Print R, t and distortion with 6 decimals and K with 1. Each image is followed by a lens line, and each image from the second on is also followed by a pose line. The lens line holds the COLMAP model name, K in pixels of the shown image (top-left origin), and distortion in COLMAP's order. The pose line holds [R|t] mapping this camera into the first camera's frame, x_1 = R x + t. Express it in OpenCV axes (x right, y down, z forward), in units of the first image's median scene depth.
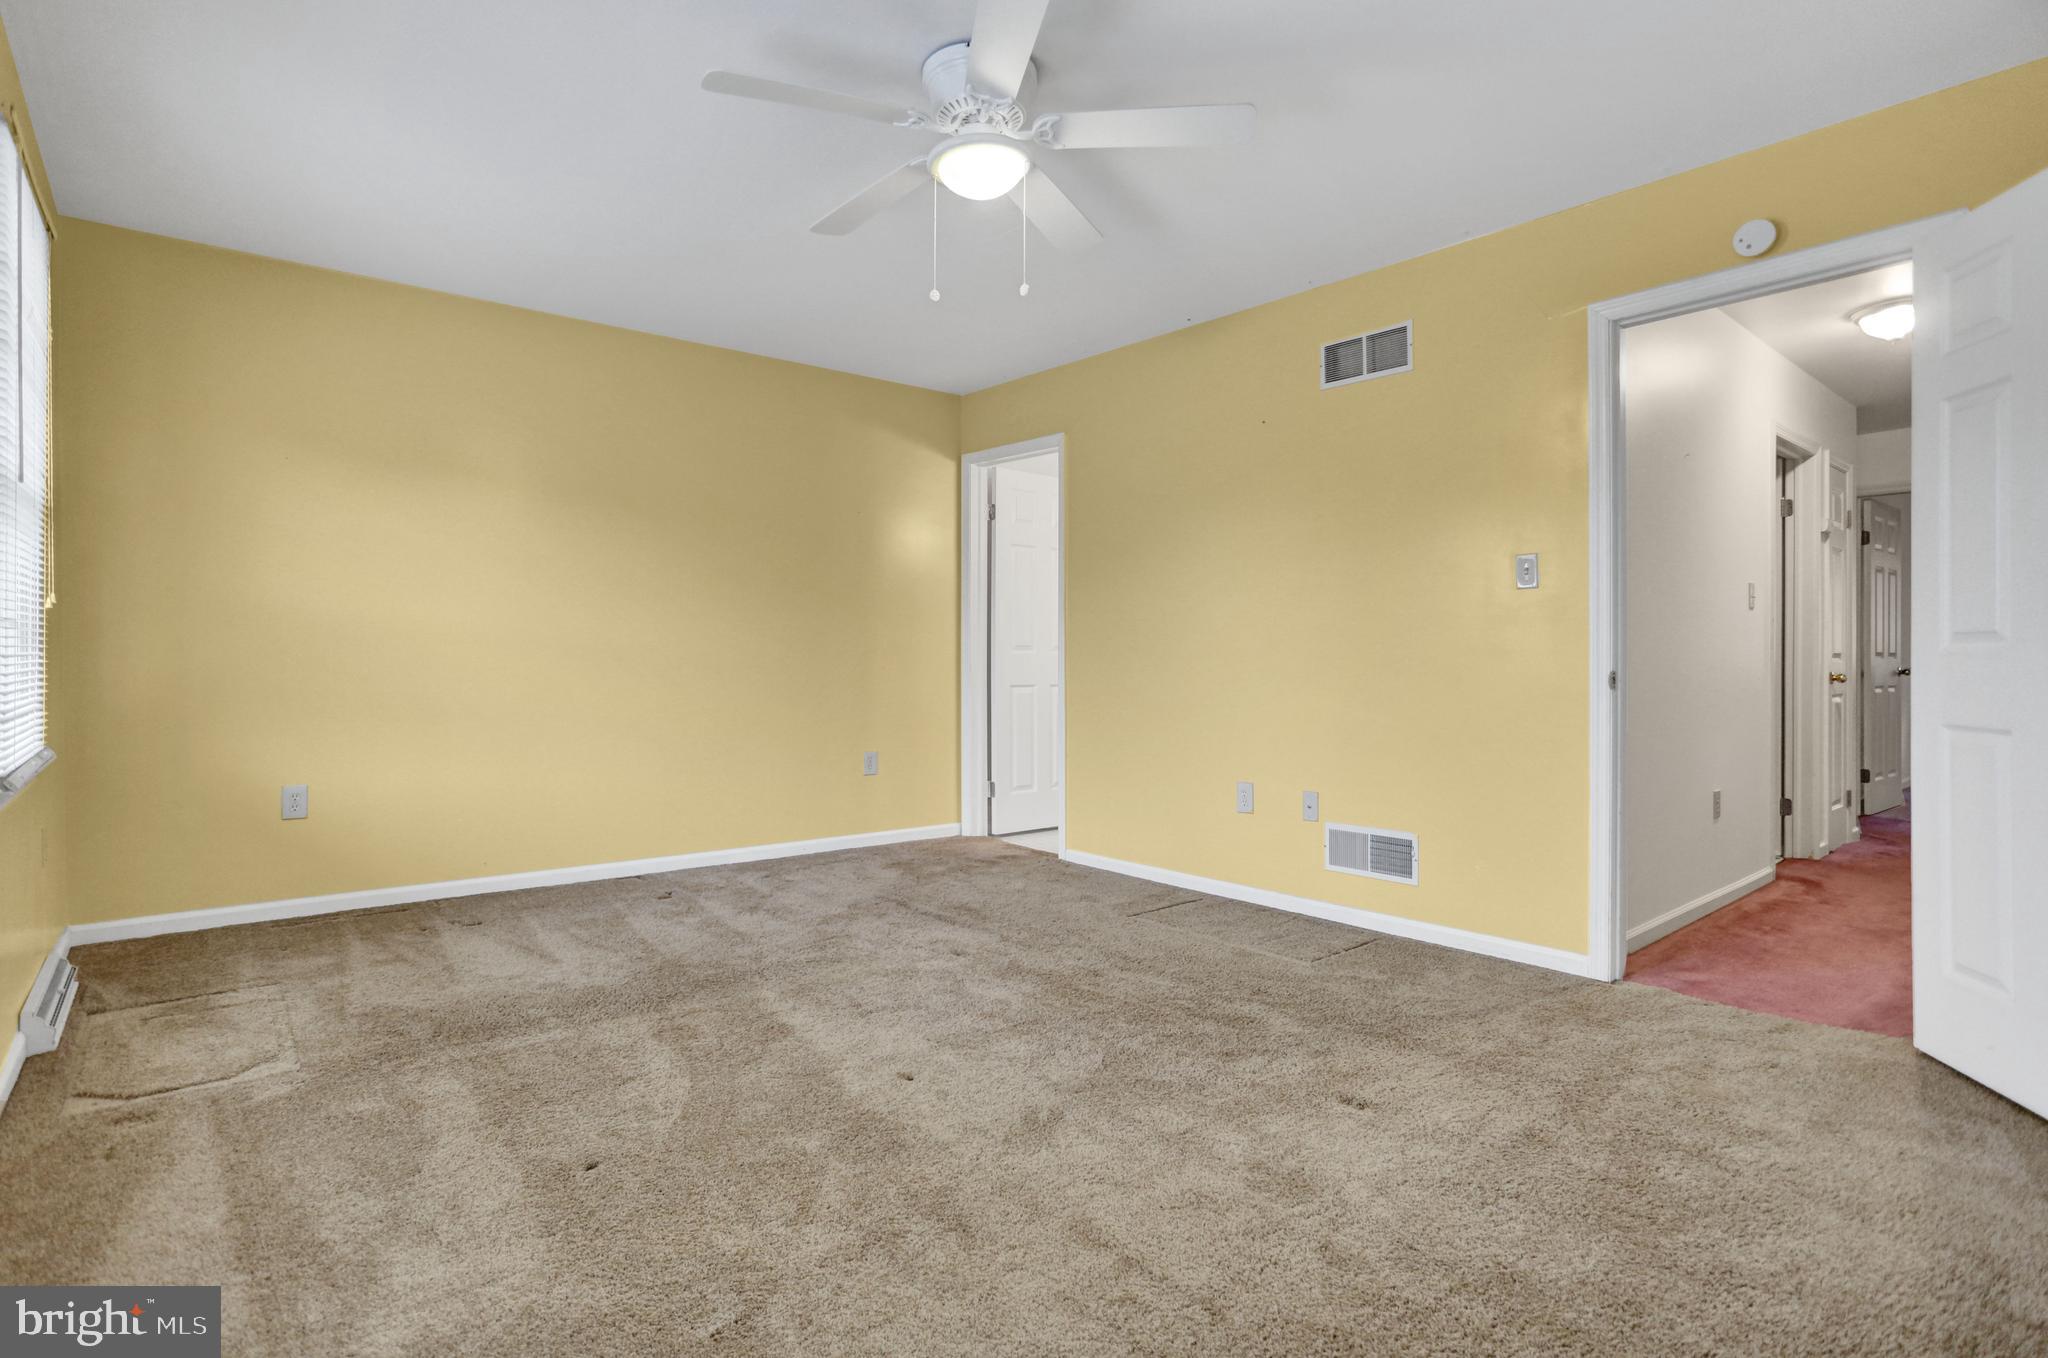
lens RADIAL K [[1015.6, 0, 1021.3], [0, 1015.6, 669.2], [0, 0, 1]] dist [-0.055700, 0.014071]
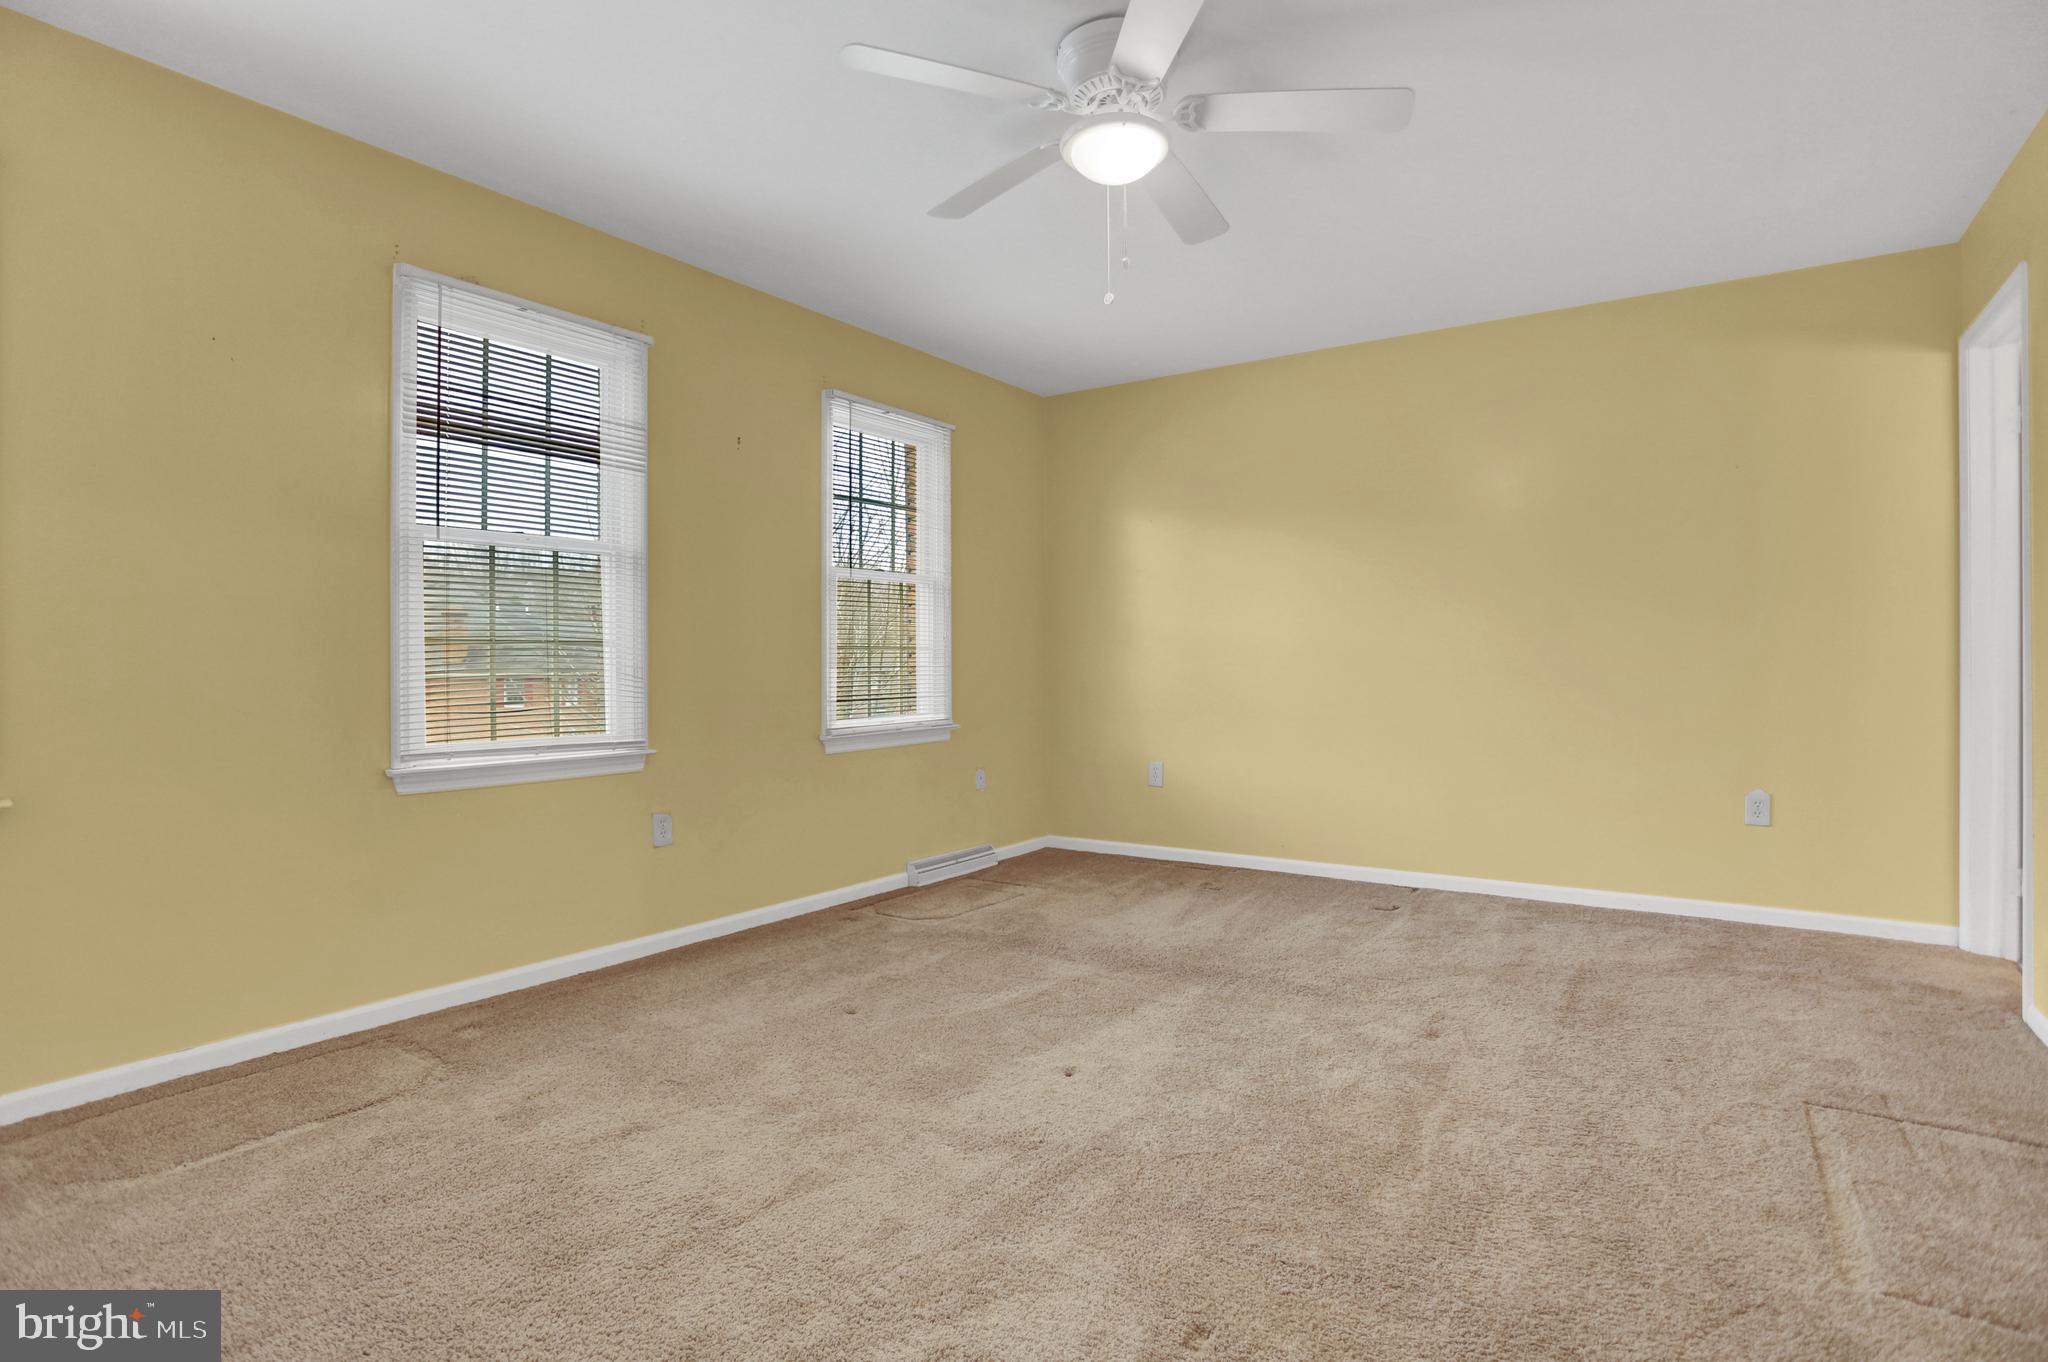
lens RADIAL K [[1015.6, 0, 1019.8], [0, 1015.6, 684.5], [0, 0, 1]] dist [-0.055700, 0.014071]
pose [[0.260332, 0.001672, -0.965518, 0.724430], [-0.001869, 0.999997, 0.001228, 0.005738], [0.965517, 0.001485, 0.260335, 0.565584]]
